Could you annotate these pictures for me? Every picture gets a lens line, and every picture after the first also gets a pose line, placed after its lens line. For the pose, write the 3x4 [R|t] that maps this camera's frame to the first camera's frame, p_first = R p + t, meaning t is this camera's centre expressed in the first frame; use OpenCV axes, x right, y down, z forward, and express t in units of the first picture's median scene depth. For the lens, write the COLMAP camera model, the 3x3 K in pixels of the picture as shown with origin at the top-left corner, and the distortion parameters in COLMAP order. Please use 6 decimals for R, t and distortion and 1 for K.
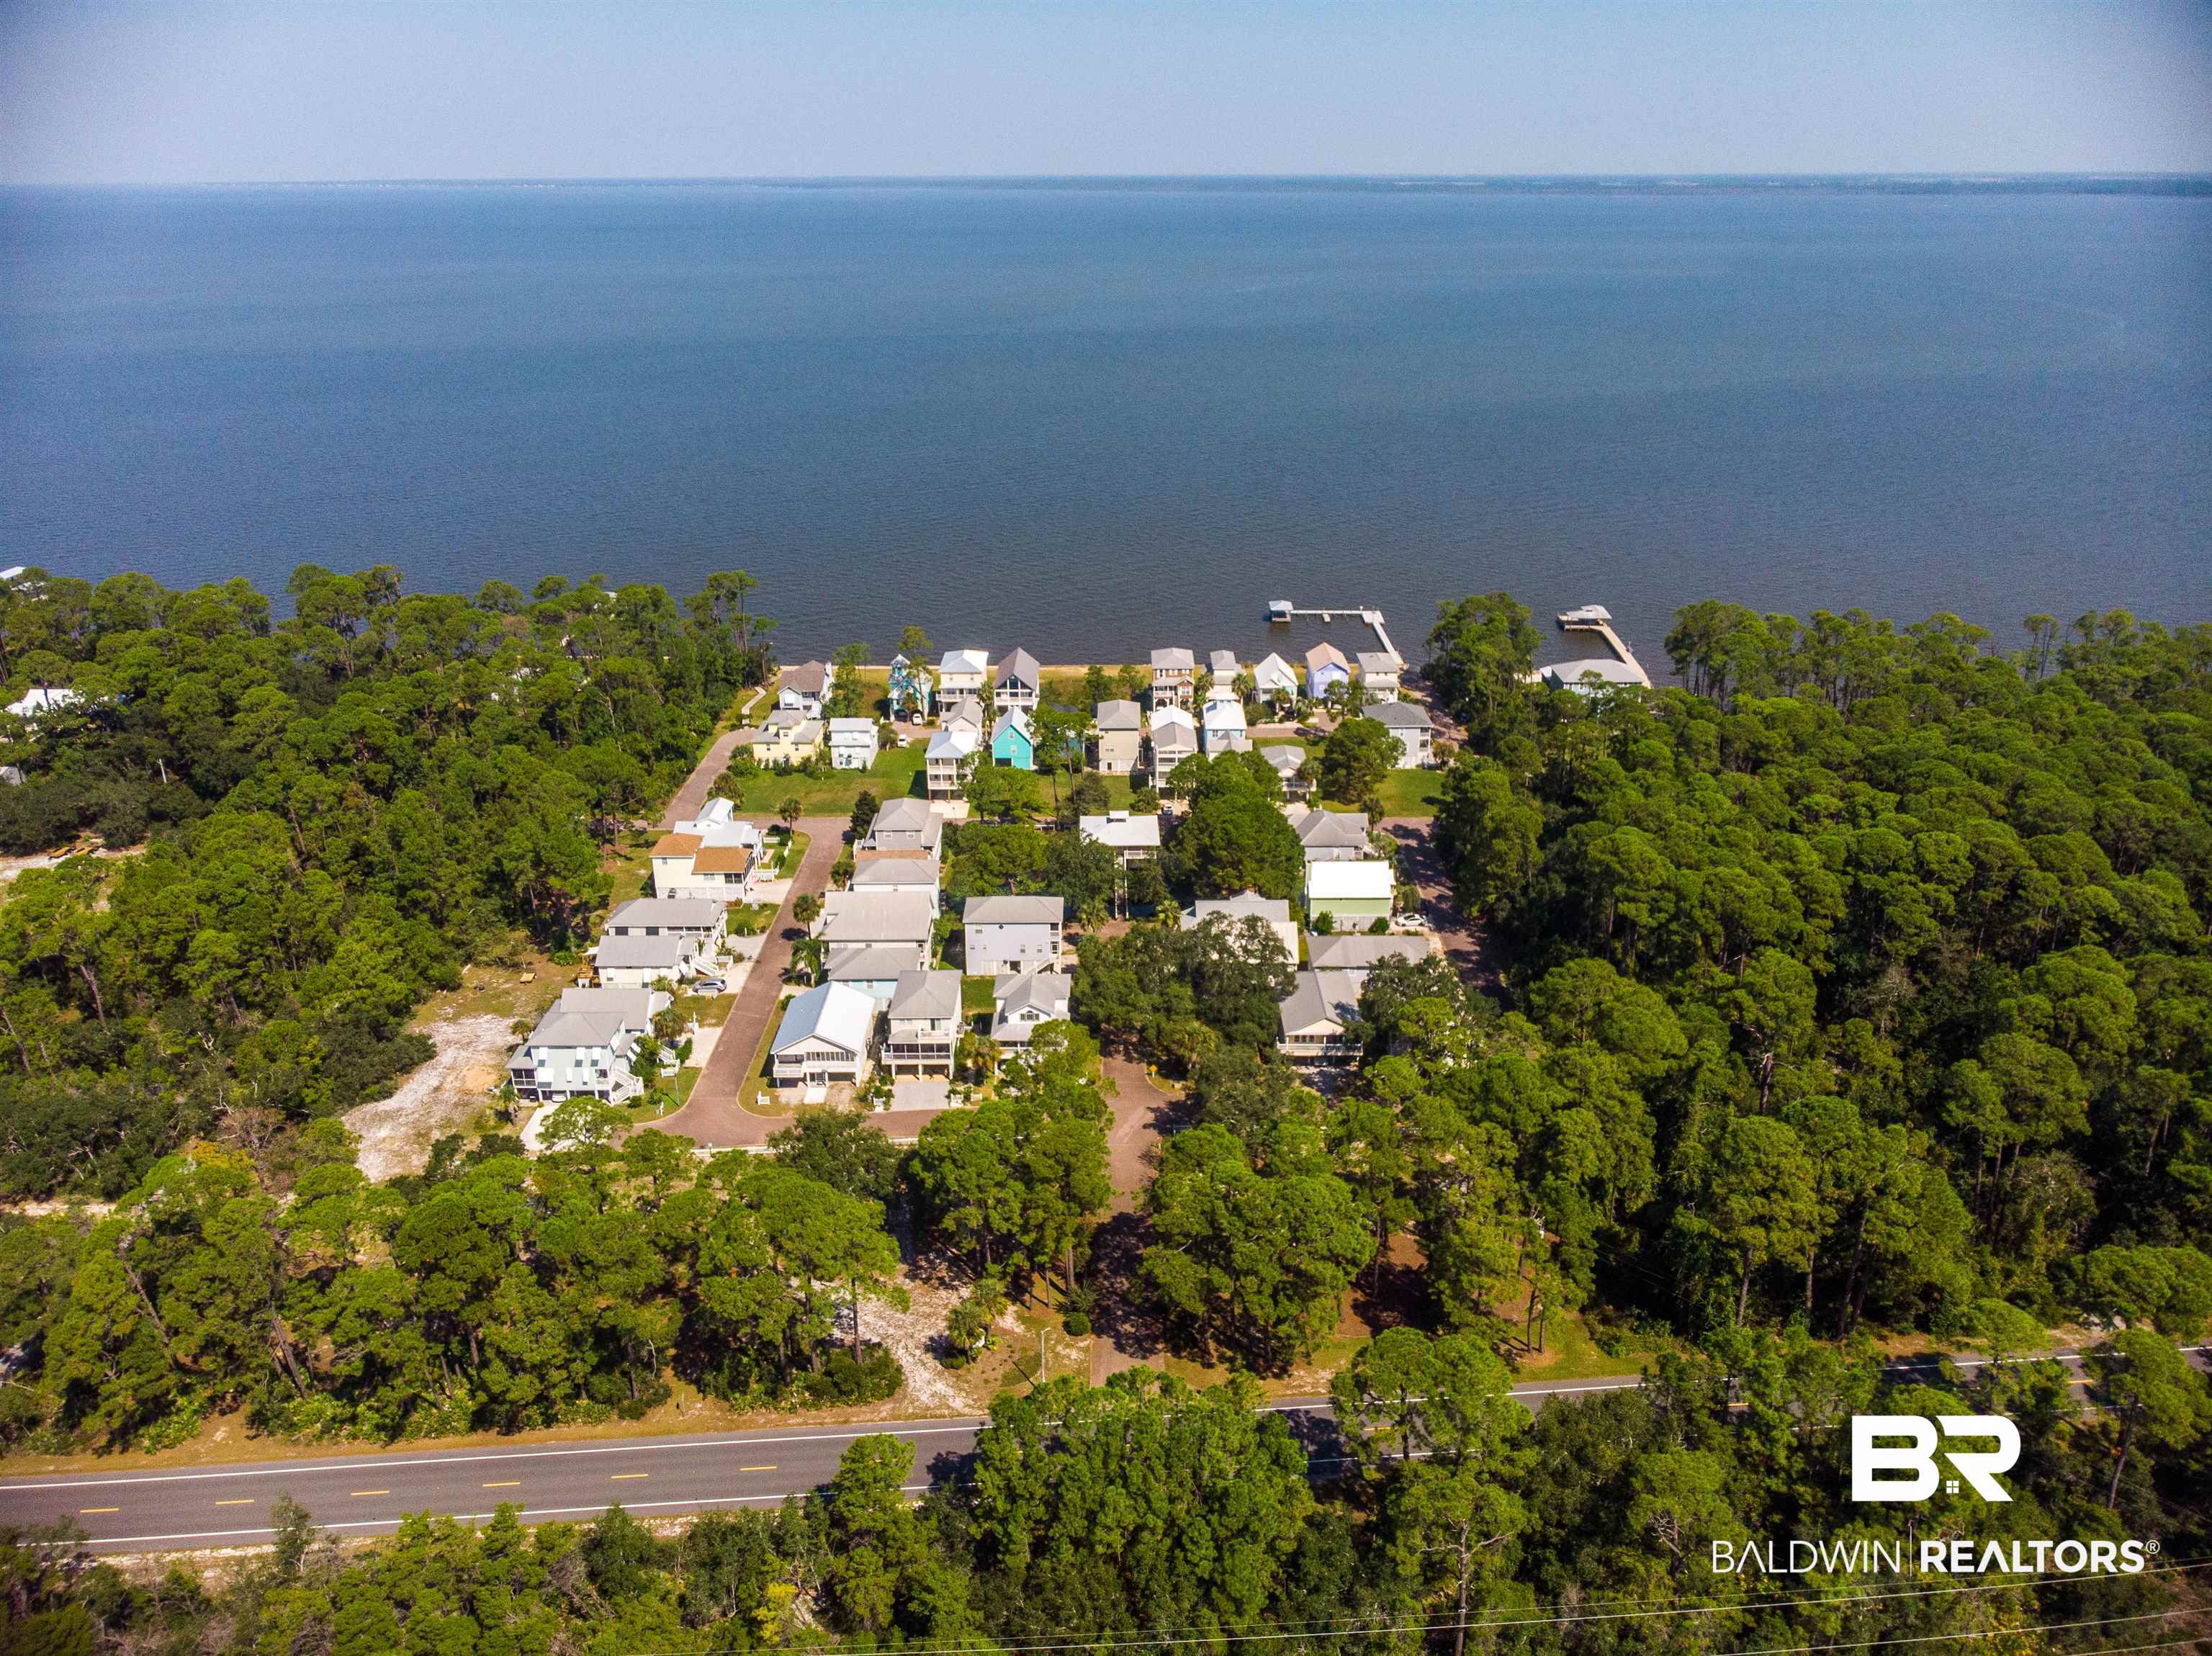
lens RADIAL K [[1623.0, 0, 1106.0], [0, 1623.0, 828.0], [0, 0, 1]] dist [0.020371, -0.000986]
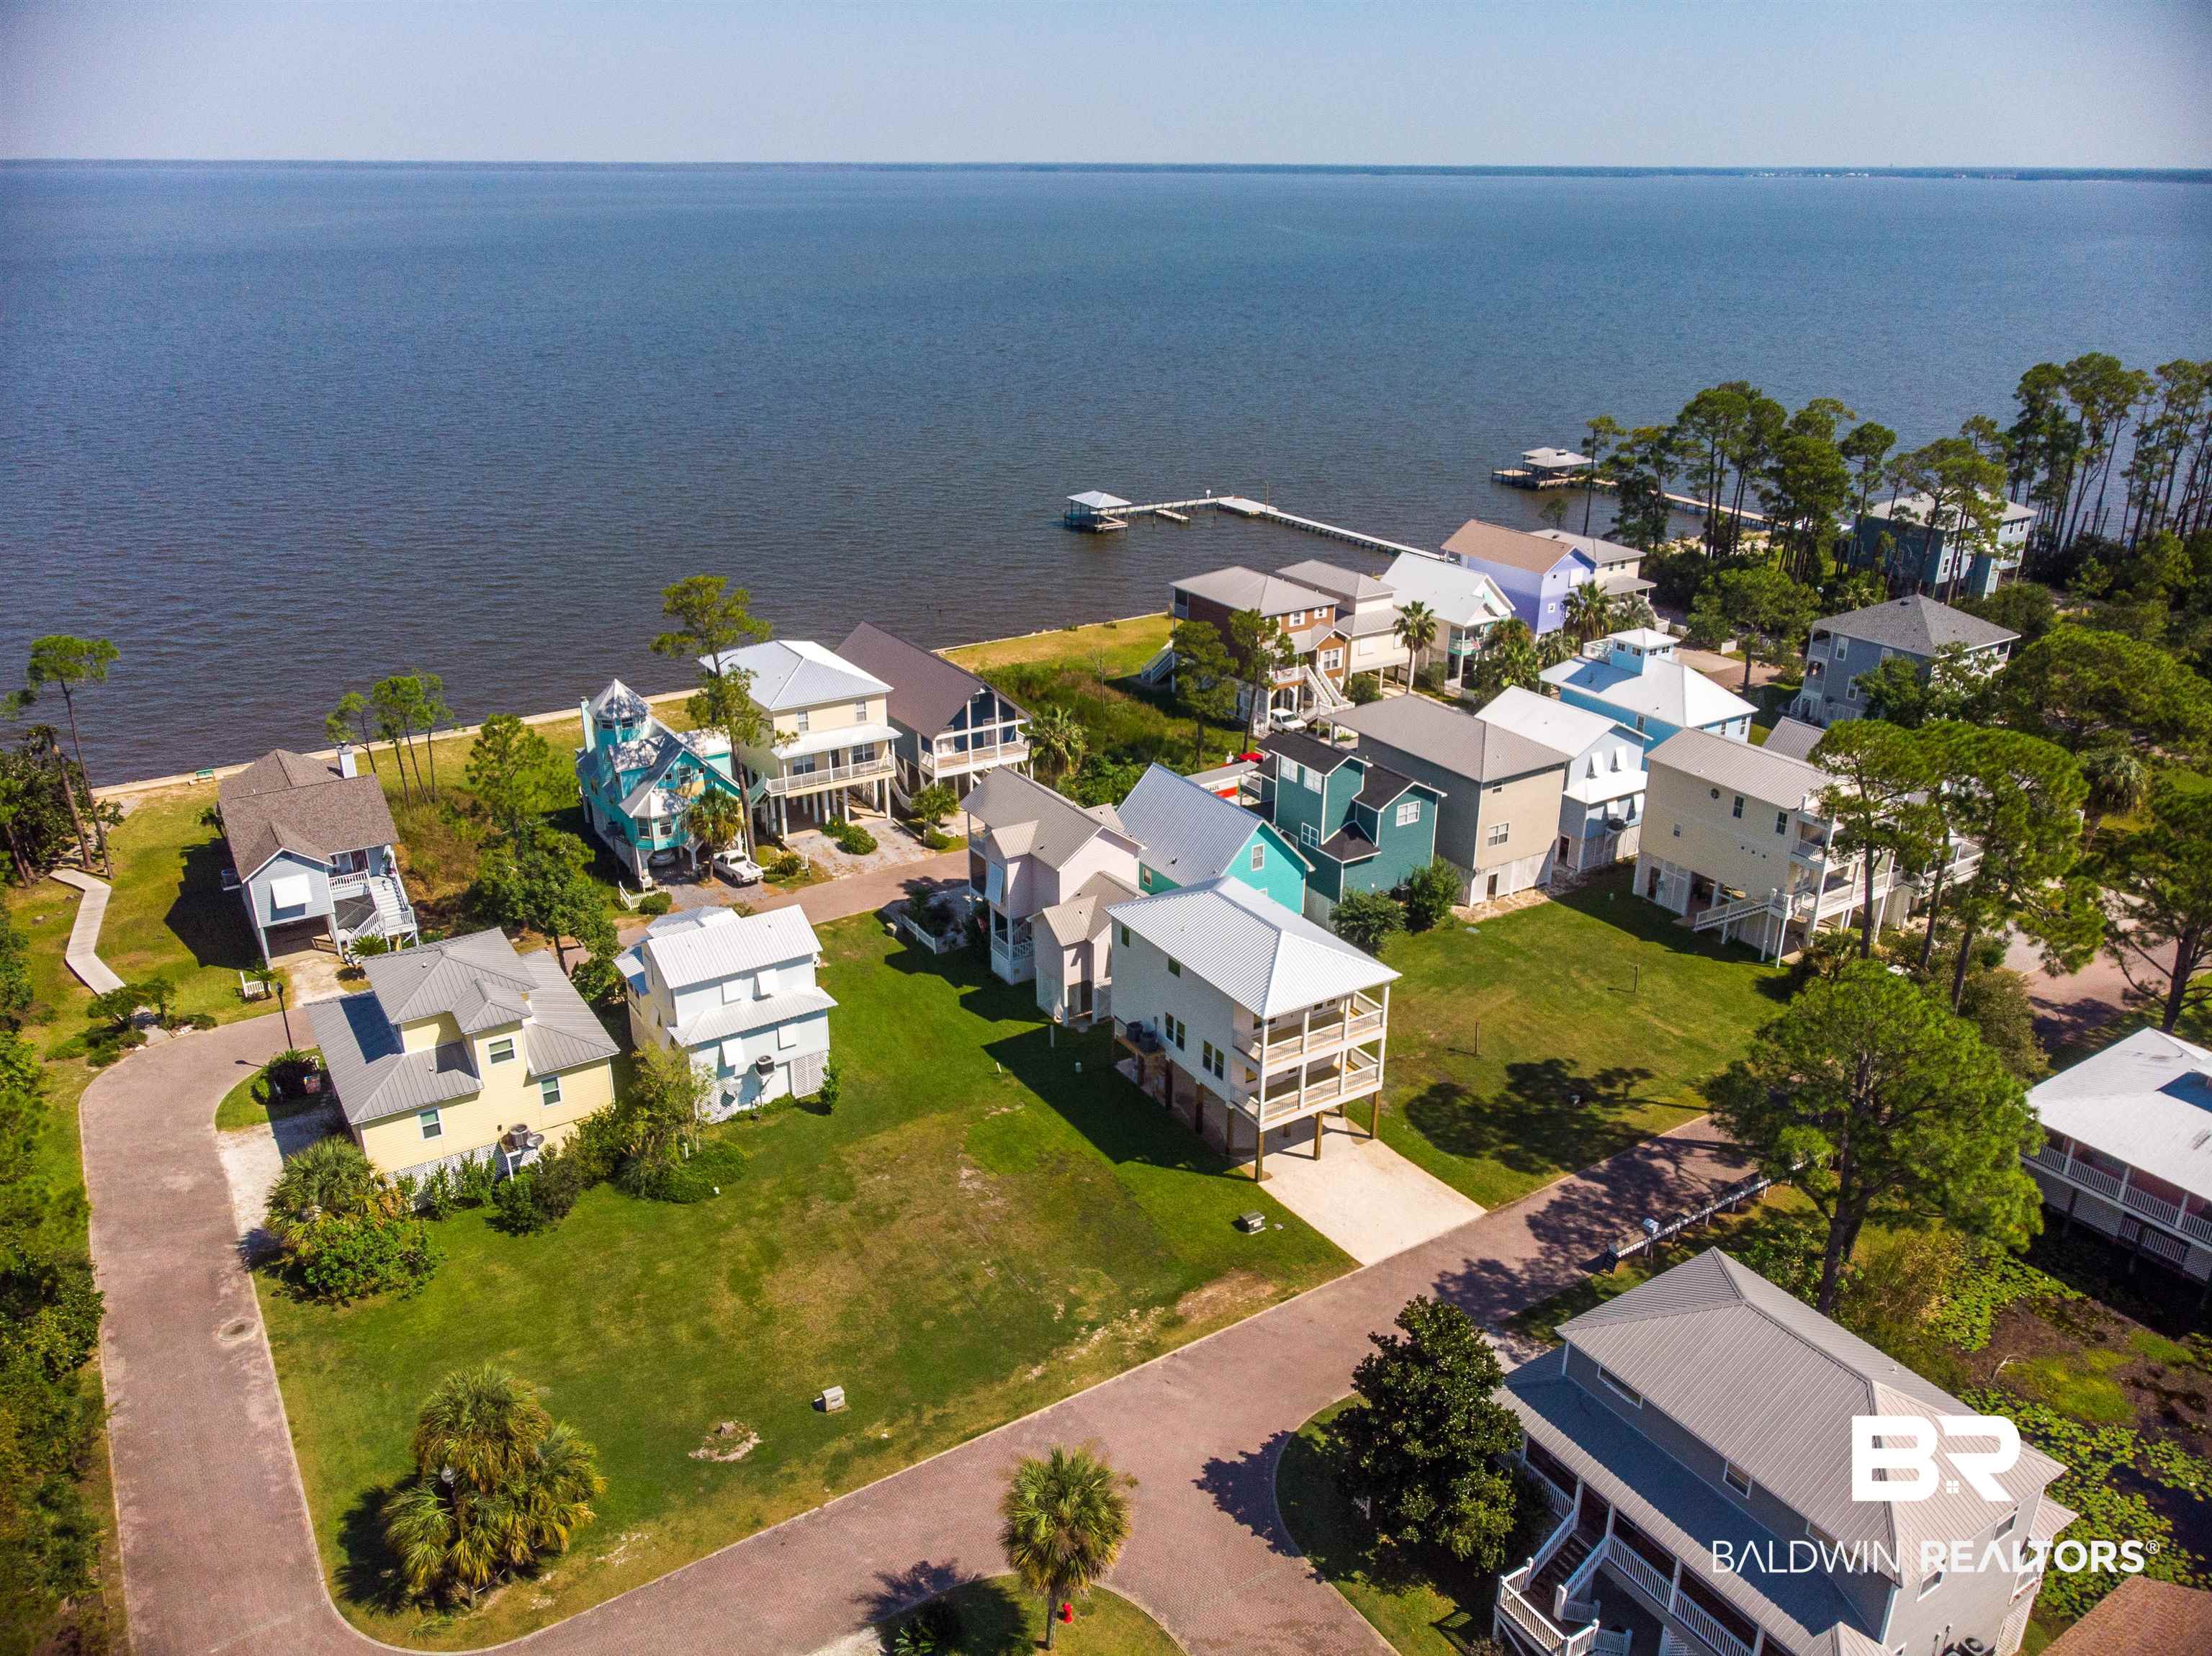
lens RADIAL K [[1620.5, 0, 1106.0], [0, 1620.5, 828.0], [0, 0, 1]] dist [0.077139, -0.082165]
pose [[0.841065, -0.200196, 0.502525, -0.214921], [0.198382, 0.978422, 0.057755, -0.078363], [-0.503243, 0.051116, 0.862632, 0.682034]]
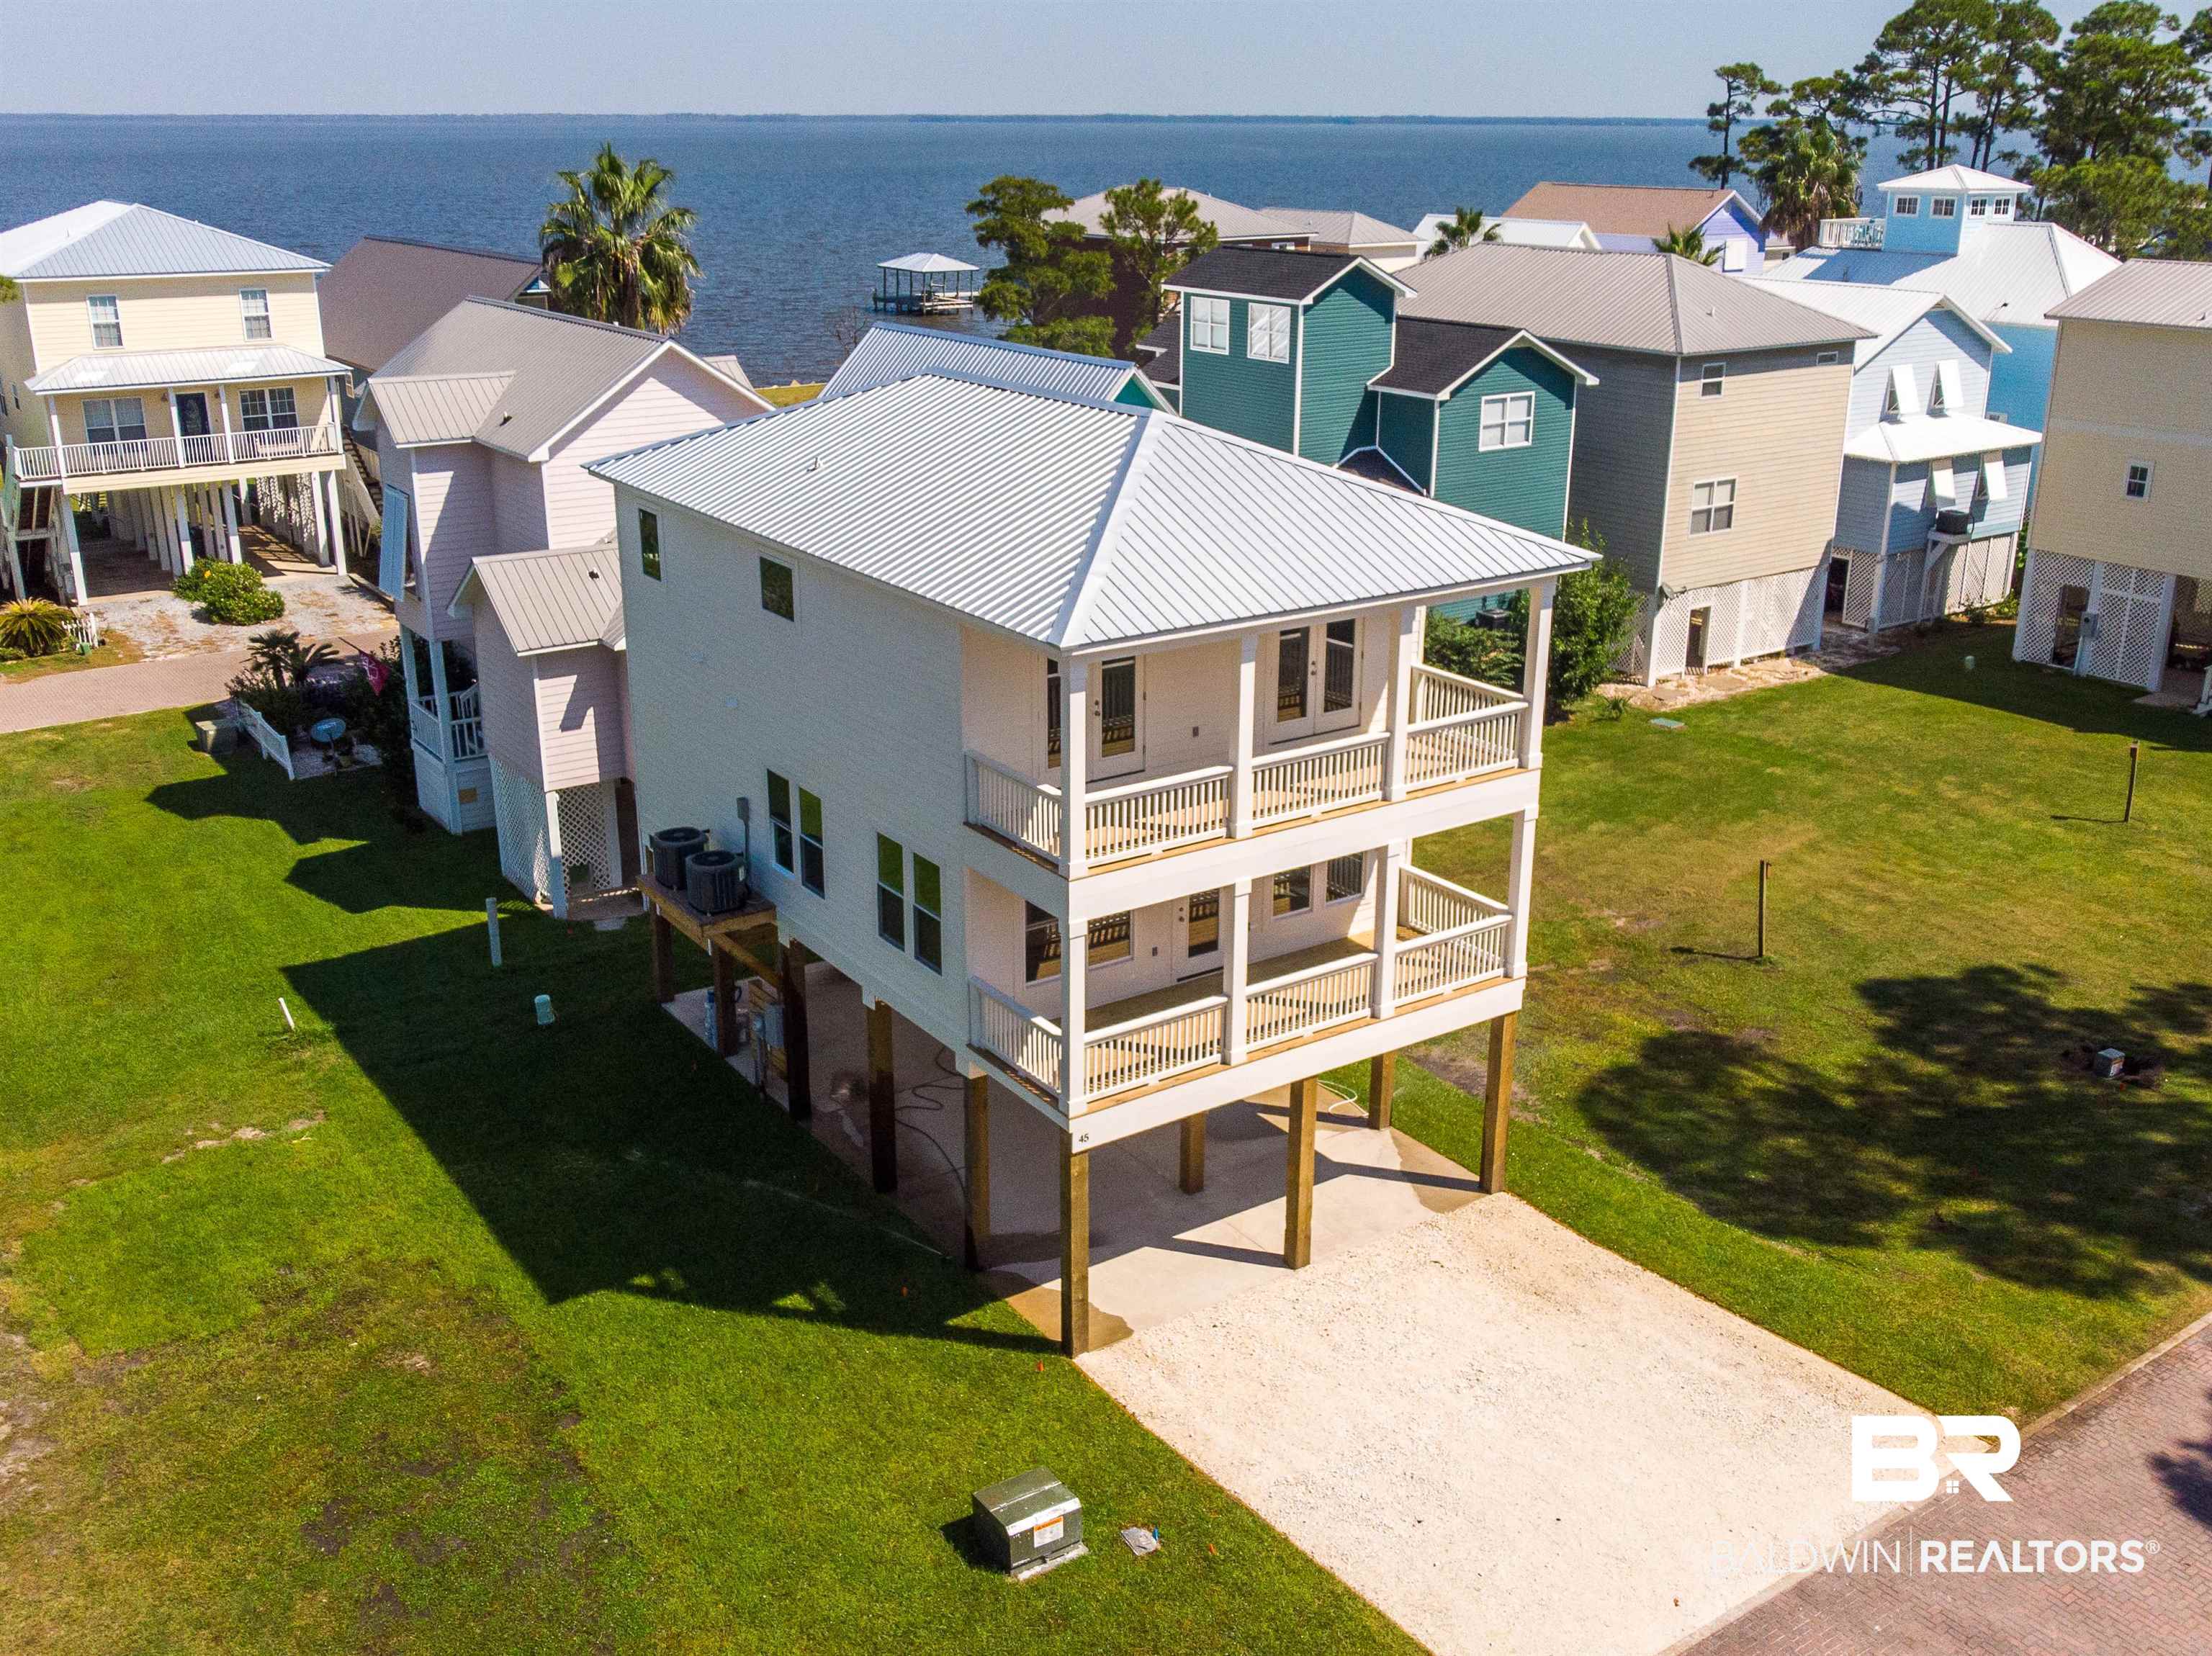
lens RADIAL K [[2037.9, 0, 1113.6], [0, 2037.9, 779.0], [0, 0, 1]] dist [0.004094, 0.005107]
pose [[0.815516, -0.173852, 0.552005, -0.129684], [0.211393, 0.977391, -0.004480, -0.032904], [-0.538746, 0.120344, 0.833829, 0.803679]]
